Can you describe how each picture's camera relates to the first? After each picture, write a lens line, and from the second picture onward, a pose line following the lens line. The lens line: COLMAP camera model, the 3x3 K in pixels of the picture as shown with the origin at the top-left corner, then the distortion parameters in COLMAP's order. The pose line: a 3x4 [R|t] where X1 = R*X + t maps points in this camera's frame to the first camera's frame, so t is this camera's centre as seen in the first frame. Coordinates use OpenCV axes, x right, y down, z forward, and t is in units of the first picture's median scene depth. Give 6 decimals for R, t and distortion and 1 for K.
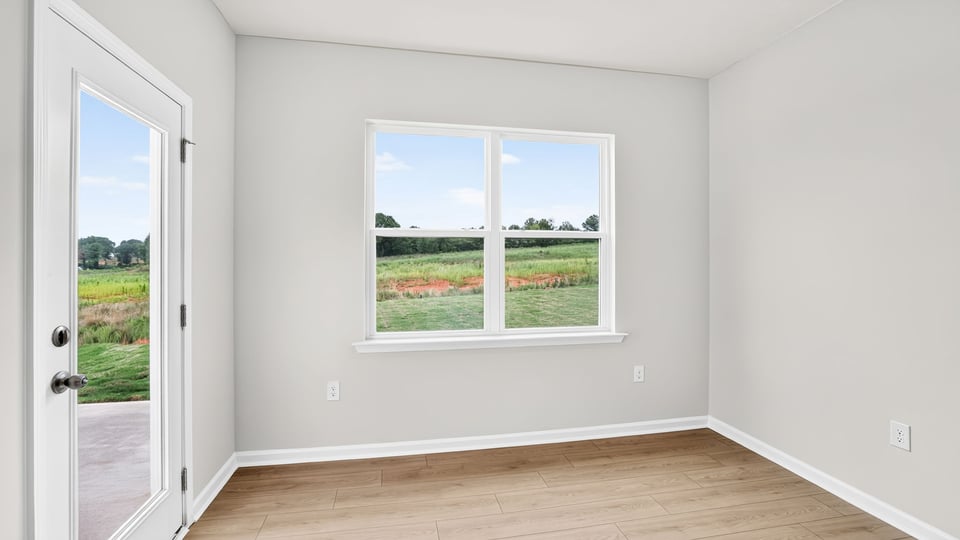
lens RADIAL K [[422.8, 0, 470.6], [0, 422.8, 258.8], [0, 0, 1]] dist [-0.021572, 0.000660]
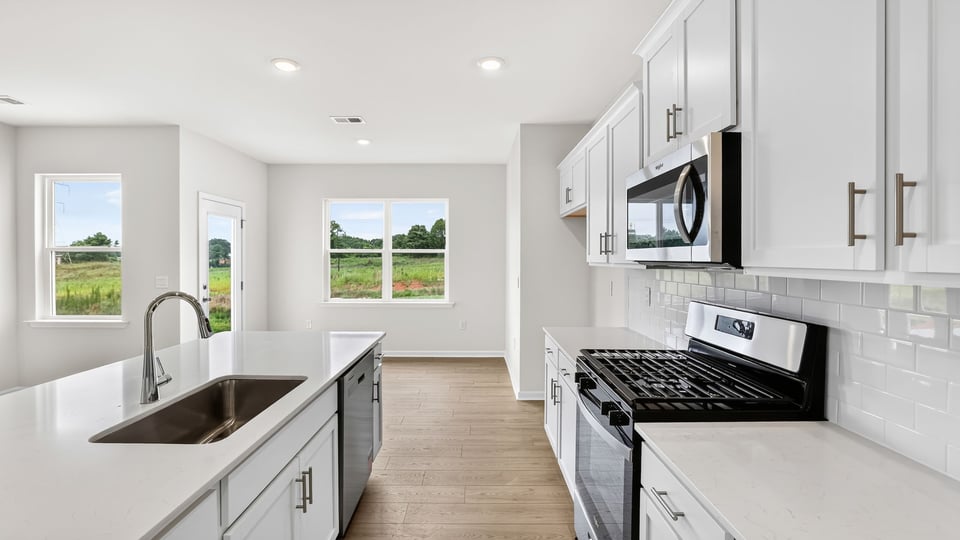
lens RADIAL K [[422.8, 0, 470.6], [0, 422.8, 258.8], [0, 0, 1]] dist [-0.021572, 0.000660]
pose [[0.981833, 0.000784, -0.189744, 0.832553], [-0.000502, 0.999999, 0.001535, -0.028195], [0.189745, -0.001411, 0.981832, -0.905573]]
